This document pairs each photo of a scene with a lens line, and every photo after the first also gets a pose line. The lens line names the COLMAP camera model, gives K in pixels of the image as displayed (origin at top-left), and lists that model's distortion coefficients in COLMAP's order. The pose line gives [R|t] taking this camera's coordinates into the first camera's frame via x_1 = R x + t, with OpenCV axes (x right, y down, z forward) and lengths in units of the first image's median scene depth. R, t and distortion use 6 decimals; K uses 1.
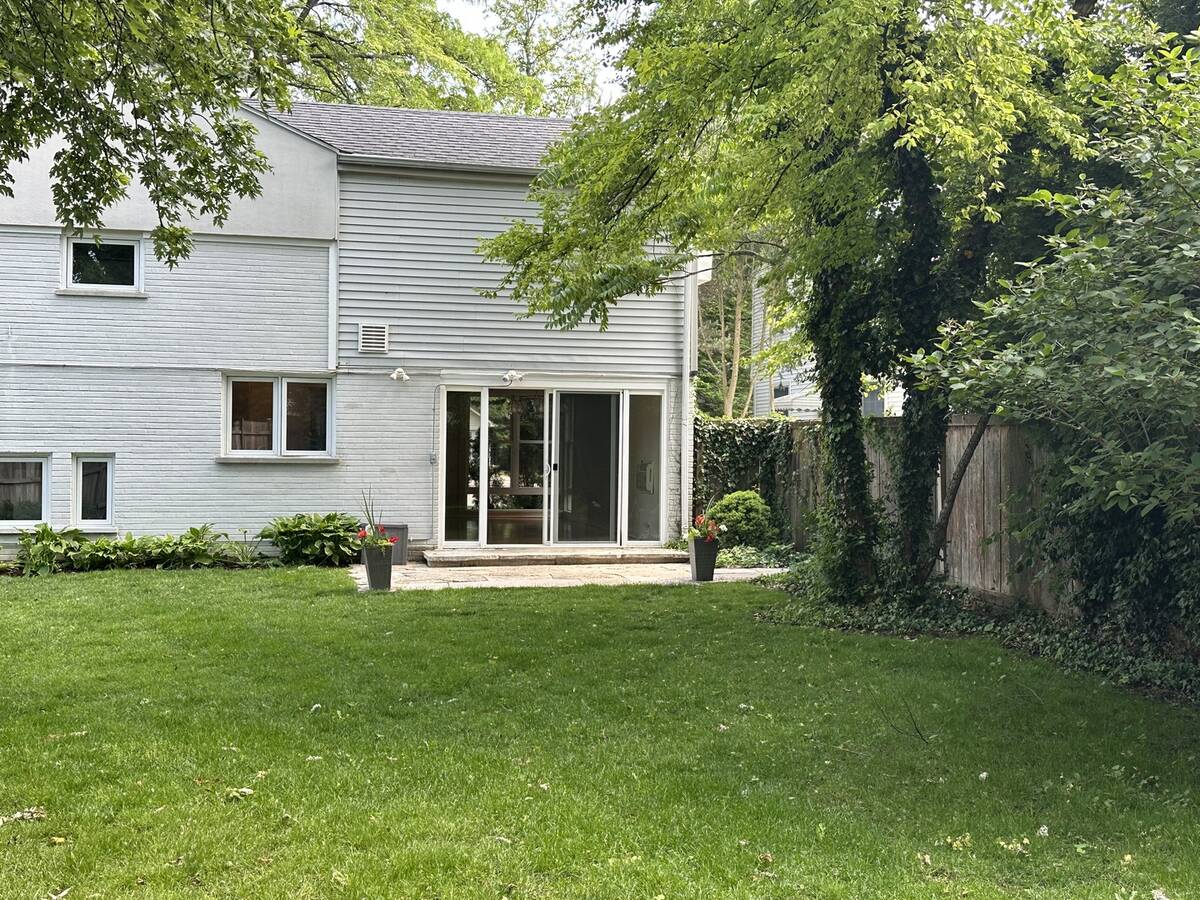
lens RADIAL K [[1388.4, 0, 598.2], [0, 1388.4, 421.2], [0, 0, 1]] dist [0.119741, -0.046366]
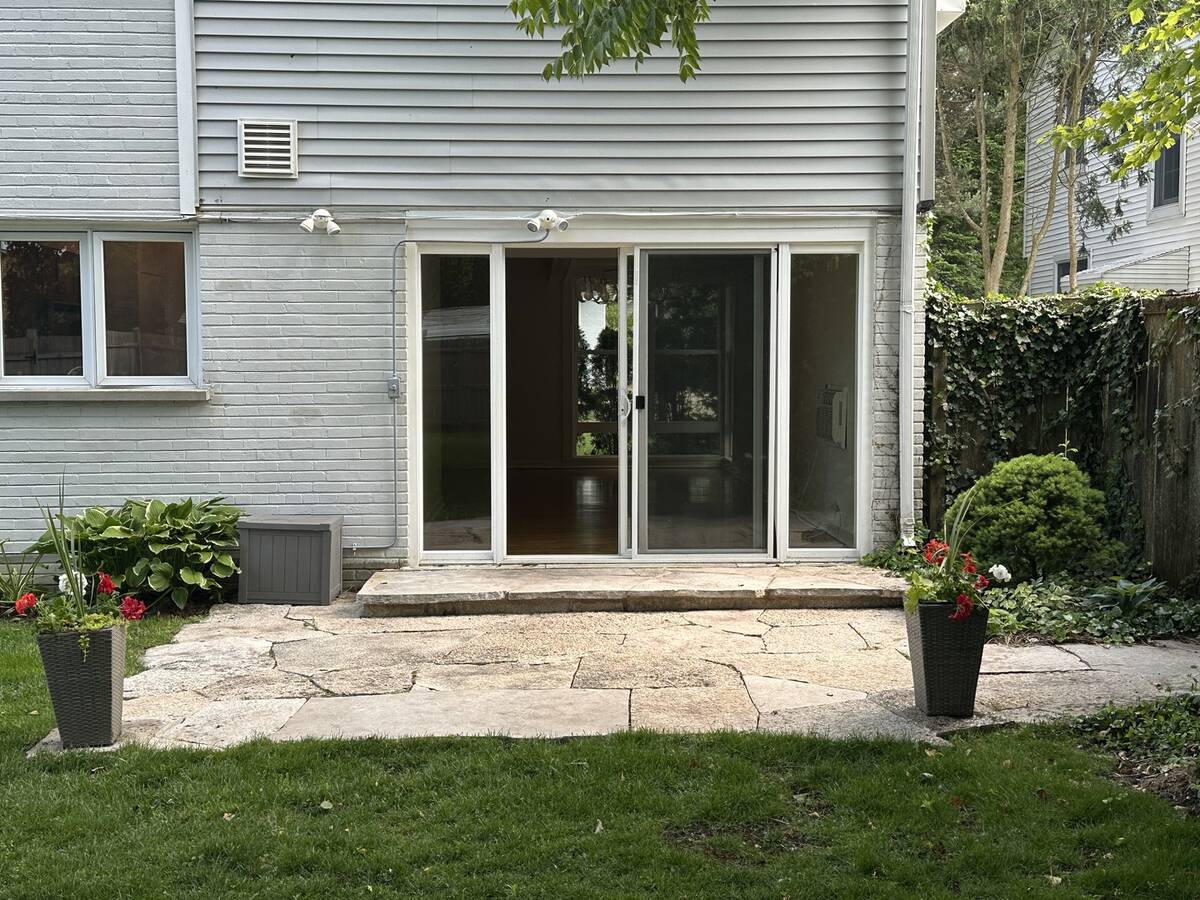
lens RADIAL K [[1388.4, 0, 598.2], [0, 1388.4, 421.2], [0, 0, 1]] dist [0.119741, -0.046366]
pose [[0.985555, -0.006121, -0.169244, 0.039796], [0.017143, 0.997819, 0.063742, 0.007662], [0.168484, -0.065723, 0.983511, 0.515240]]
